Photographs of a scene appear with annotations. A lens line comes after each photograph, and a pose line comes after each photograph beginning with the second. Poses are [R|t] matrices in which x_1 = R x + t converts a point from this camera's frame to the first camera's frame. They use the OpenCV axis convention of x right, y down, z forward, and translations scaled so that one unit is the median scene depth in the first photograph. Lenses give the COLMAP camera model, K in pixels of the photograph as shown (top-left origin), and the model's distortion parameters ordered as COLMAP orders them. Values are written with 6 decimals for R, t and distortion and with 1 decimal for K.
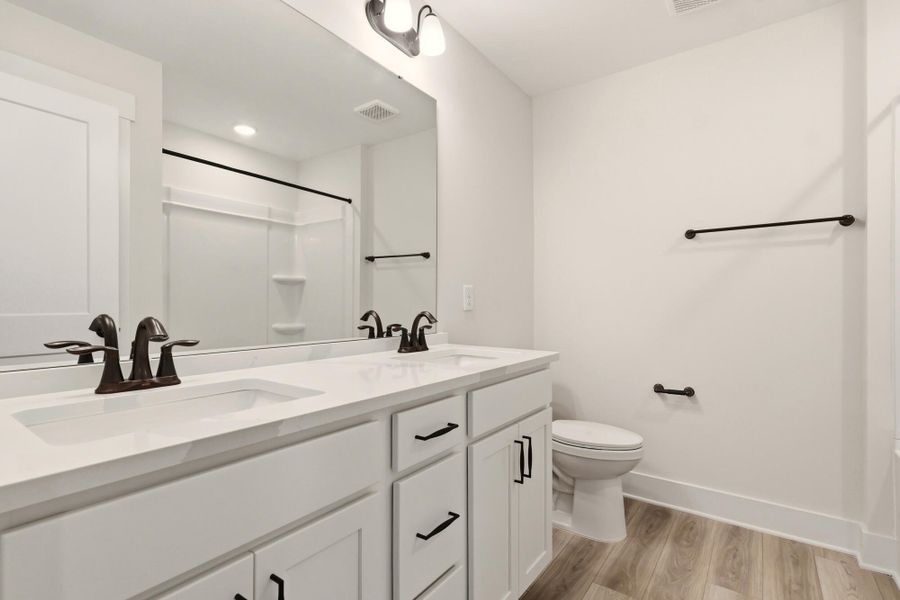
lens RADIAL K [[424.5, 0, 449.0], [0, 424.5, 302.8], [0, 0, 1]] dist [0.004231, -0.000500]
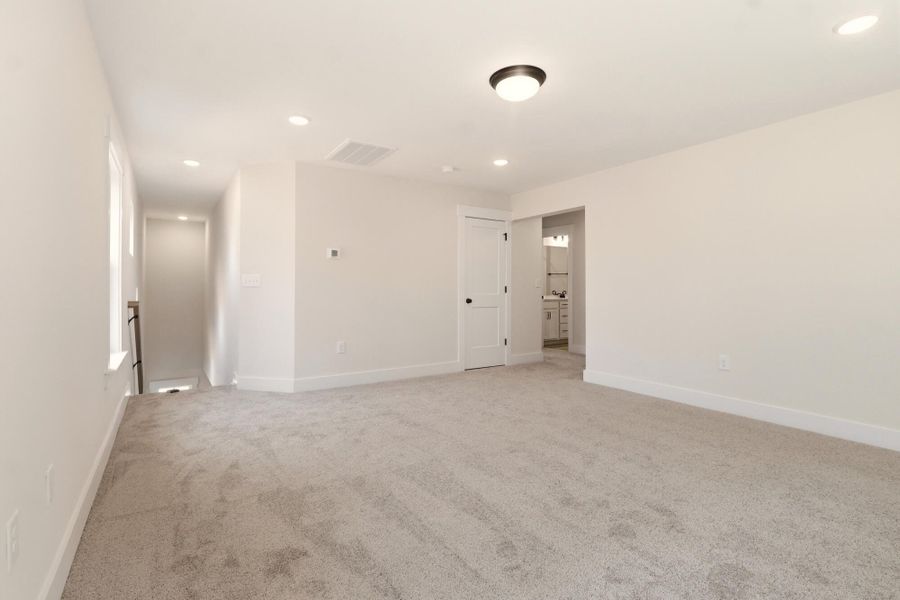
lens RADIAL K [[424.5, 0, 450.8], [0, 424.5, 297.0], [0, 0, 1]] dist [0.004231, -0.000500]
pose [[0.937474, 0.006130, -0.348002, 0.438939], [0.003458, 0.999632, 0.026923, -0.042090], [0.348039, -0.026443, 0.937107, -4.307256]]
